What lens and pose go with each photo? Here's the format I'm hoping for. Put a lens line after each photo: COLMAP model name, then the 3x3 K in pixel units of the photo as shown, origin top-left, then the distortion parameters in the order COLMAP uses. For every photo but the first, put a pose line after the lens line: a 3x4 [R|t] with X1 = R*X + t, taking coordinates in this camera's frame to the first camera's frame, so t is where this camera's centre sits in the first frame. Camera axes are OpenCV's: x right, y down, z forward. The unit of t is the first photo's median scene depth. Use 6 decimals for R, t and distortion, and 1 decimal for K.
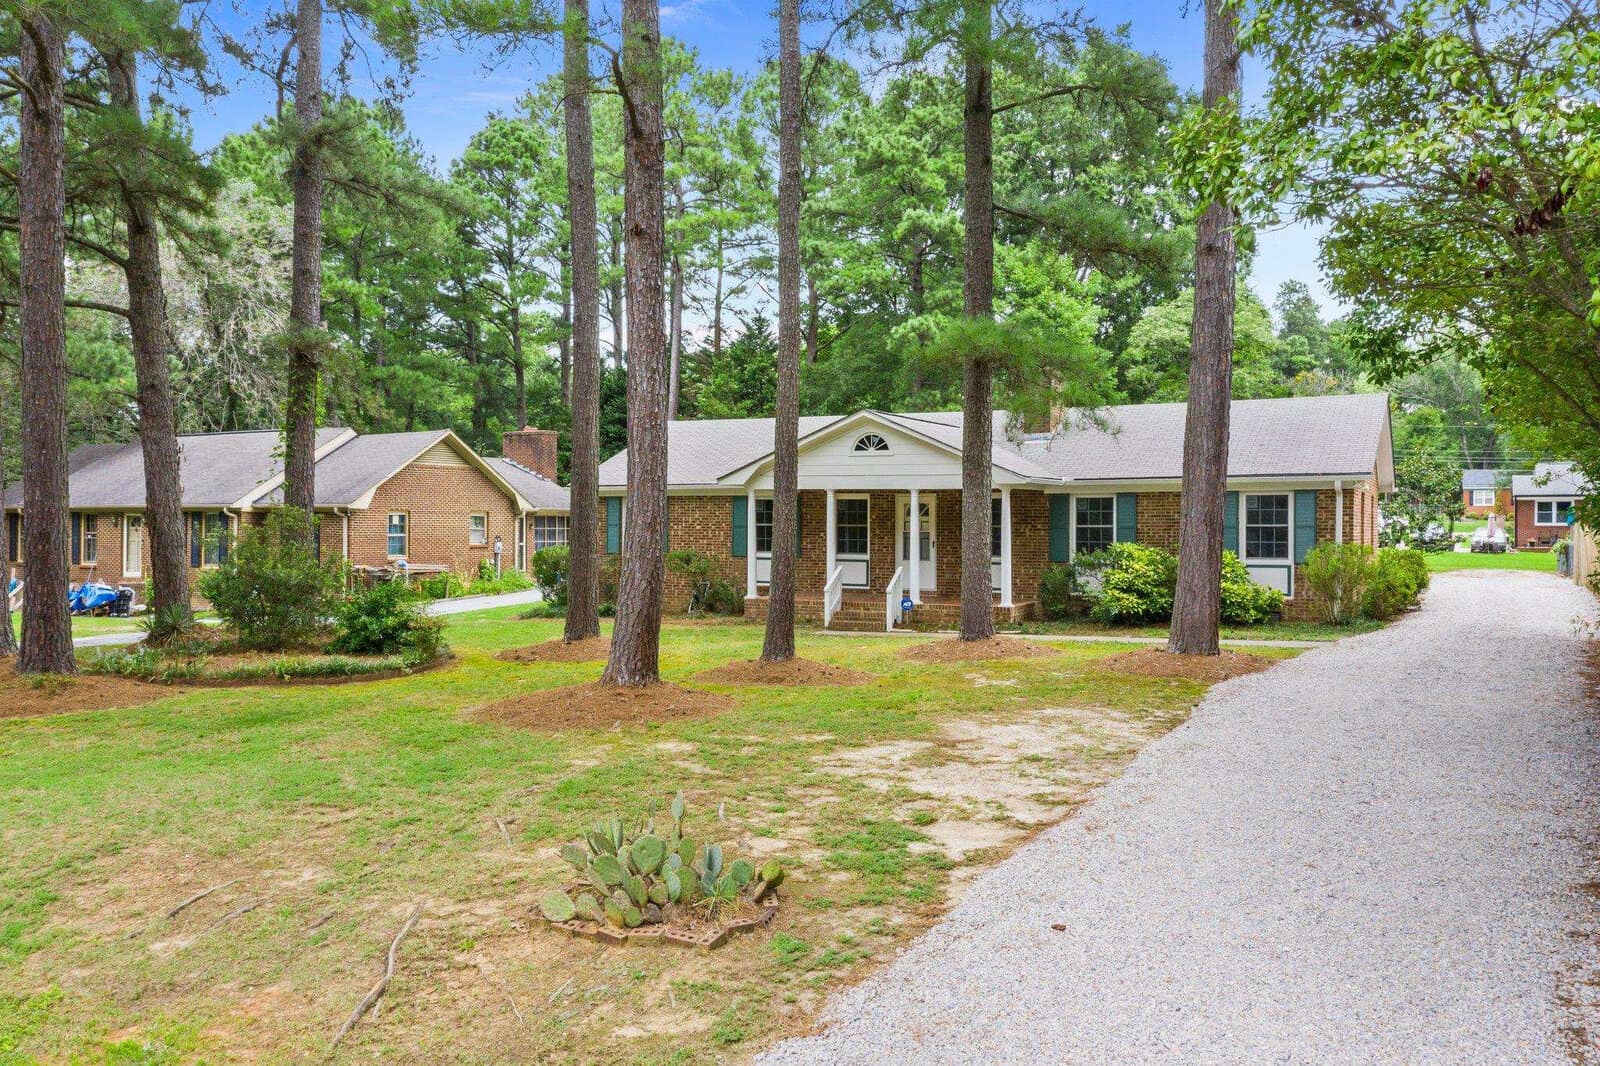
lens RADIAL K [[1275.0, 0, 794.6], [0, 1275.0, 531.2], [0, 0, 1]] dist [-0.013706, 0.007917]
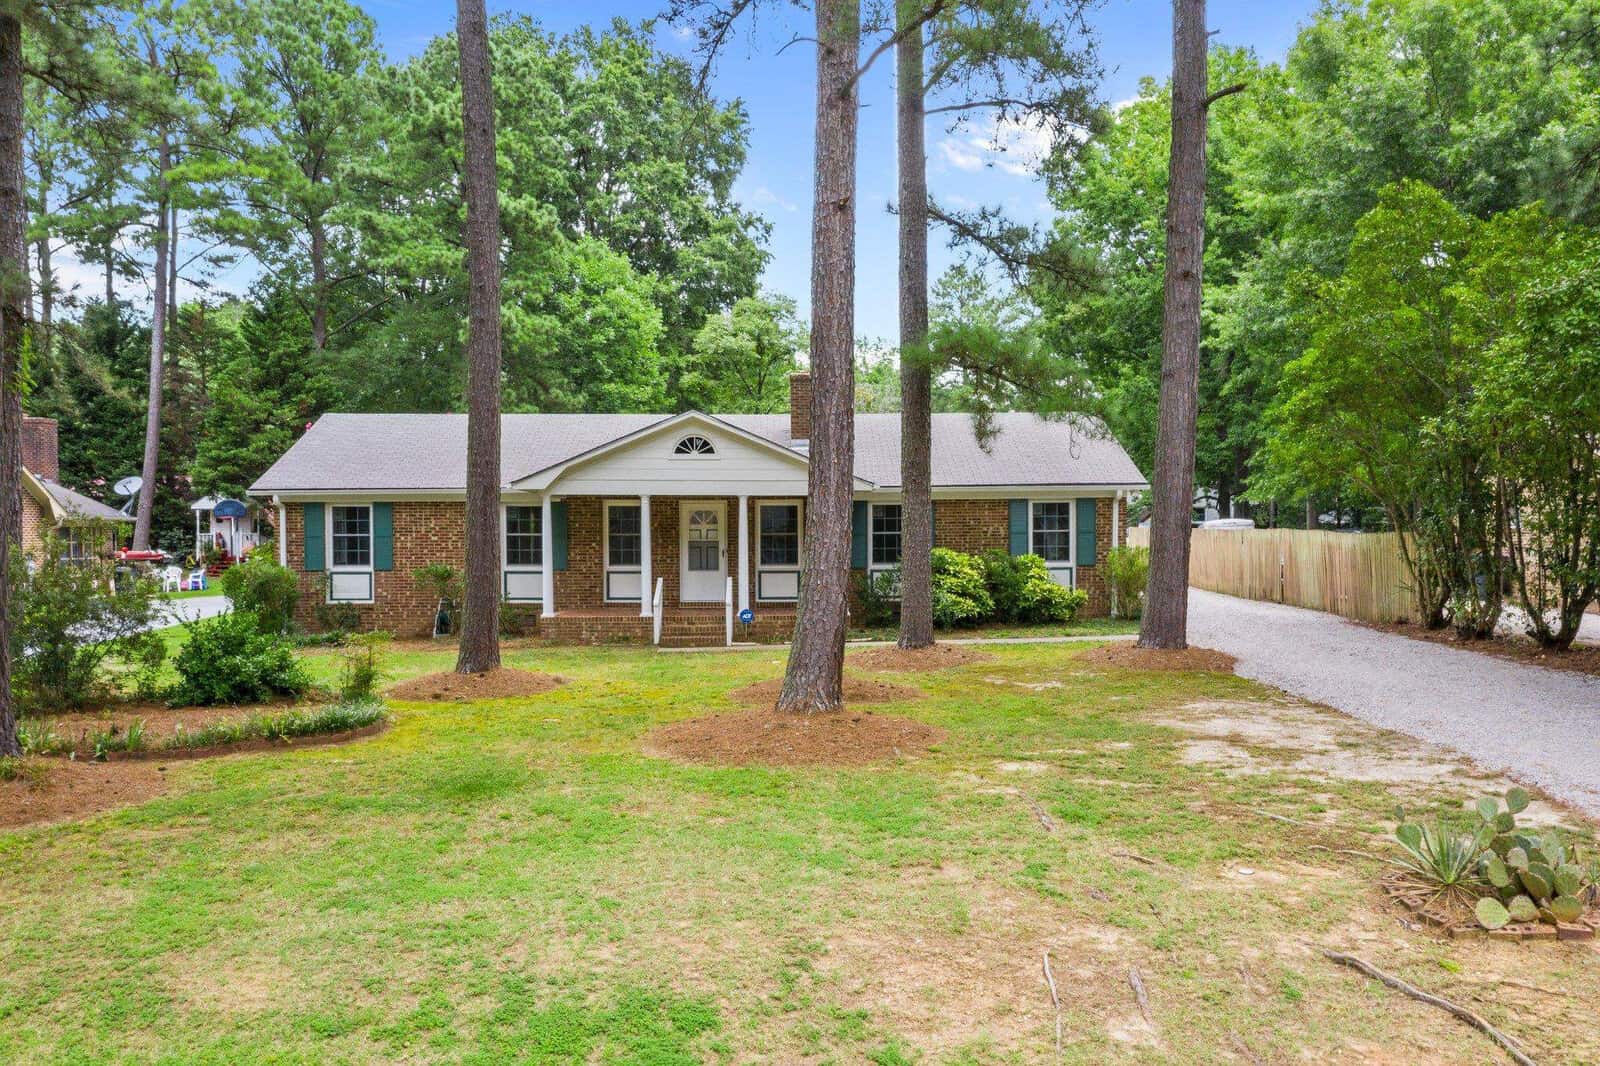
lens RADIAL K [[1326.8, 0, 794.3], [0, 1326.8, 587.1], [0, 0, 1]] dist [-0.012750, 0.005901]
pose [[0.878396, -0.026987, 0.477171, -0.345575], [0.010349, 0.999244, 0.037463, -0.001209], [-0.477822, -0.027969, 0.878012, 0.108612]]
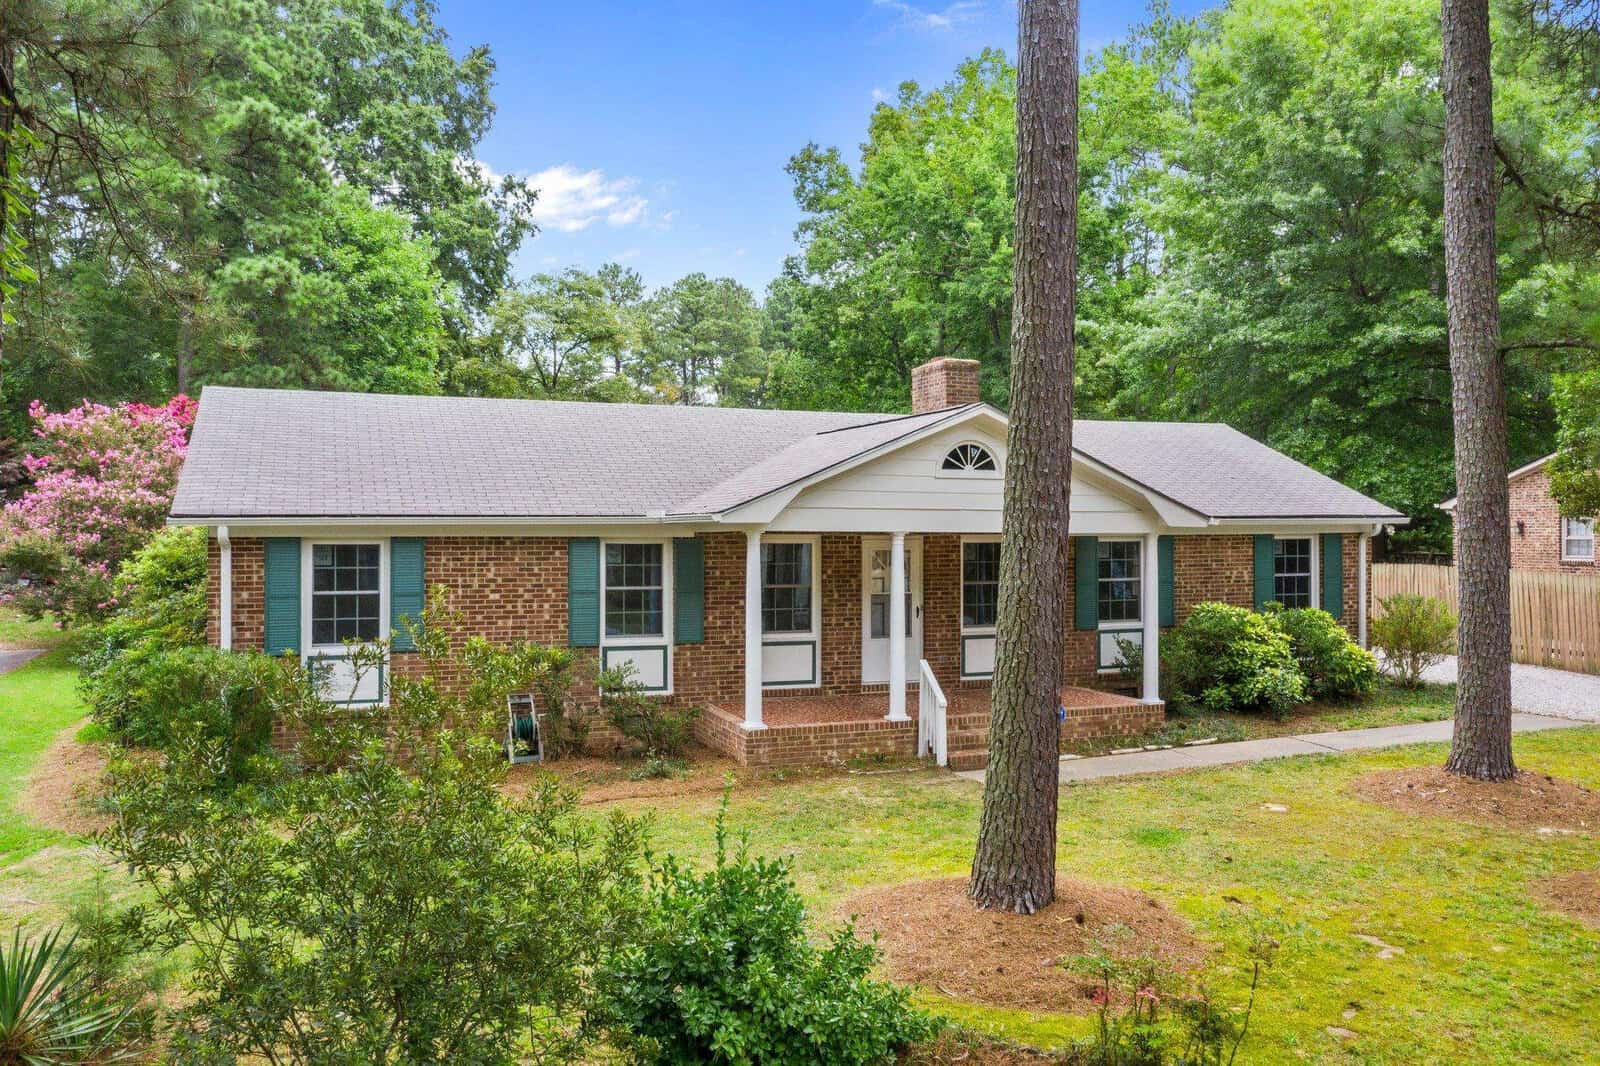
lens RADIAL K [[1275.0, 0, 794.6], [0, 1275.0, 531.2], [0, 0, 1]] dist [-0.013706, 0.007917]
pose [[0.655997, -0.004665, 0.754749, -0.465188], [0.008178, 0.999966, -0.000927, -0.033937], [-0.754719, 0.006780, 0.656013, 0.664925]]
